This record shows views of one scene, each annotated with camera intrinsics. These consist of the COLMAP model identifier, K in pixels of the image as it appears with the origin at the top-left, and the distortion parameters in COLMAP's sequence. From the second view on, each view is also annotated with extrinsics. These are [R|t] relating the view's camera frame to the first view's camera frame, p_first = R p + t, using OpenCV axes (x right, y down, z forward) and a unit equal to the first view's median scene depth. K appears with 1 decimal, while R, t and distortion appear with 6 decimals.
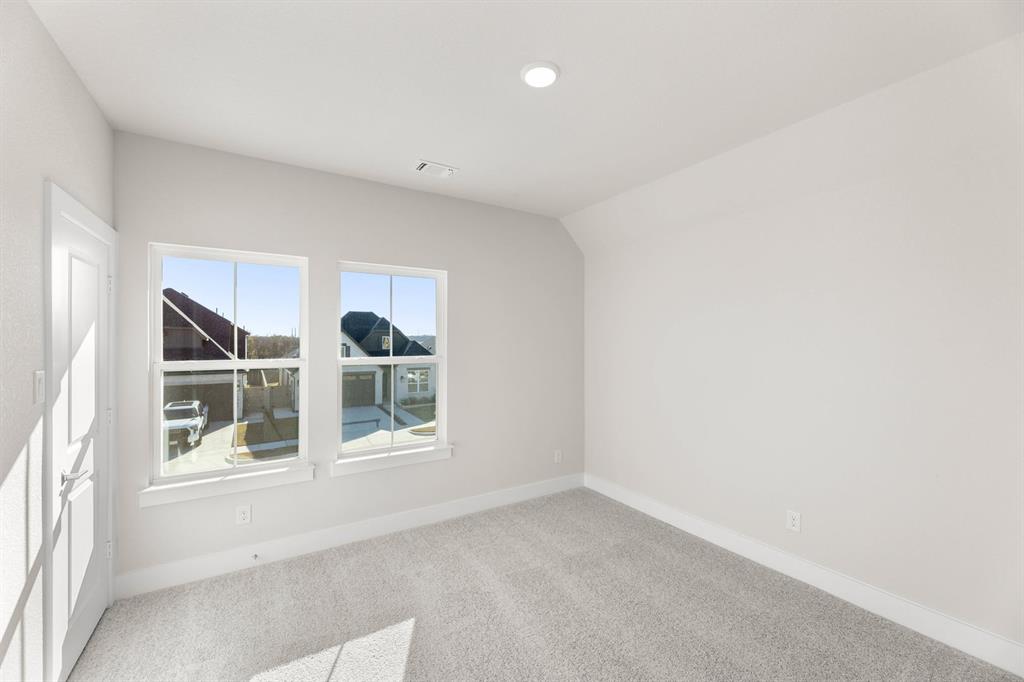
lens RADIAL K [[397.6, 0, 512.0], [0, 397.6, 341.0], [0, 0, 1]] dist [0.022301, -0.000047]
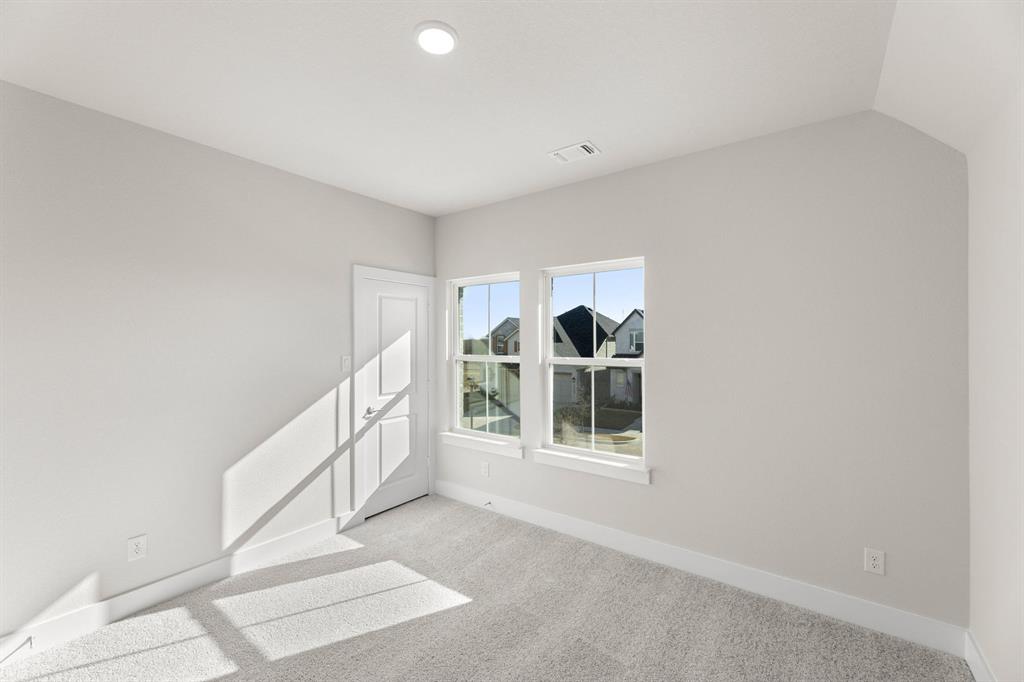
lens RADIAL K [[409.8, 0, 513.8], [0, 409.8, 340.0], [0, 0, 1]] dist [0.001263, -0.000079]
pose [[0.398368, -0.003316, -0.917220, 0.622742], [0.001221, 0.999994, -0.003085, -0.000332], [0.917225, 0.000109, 0.398370, 0.517189]]
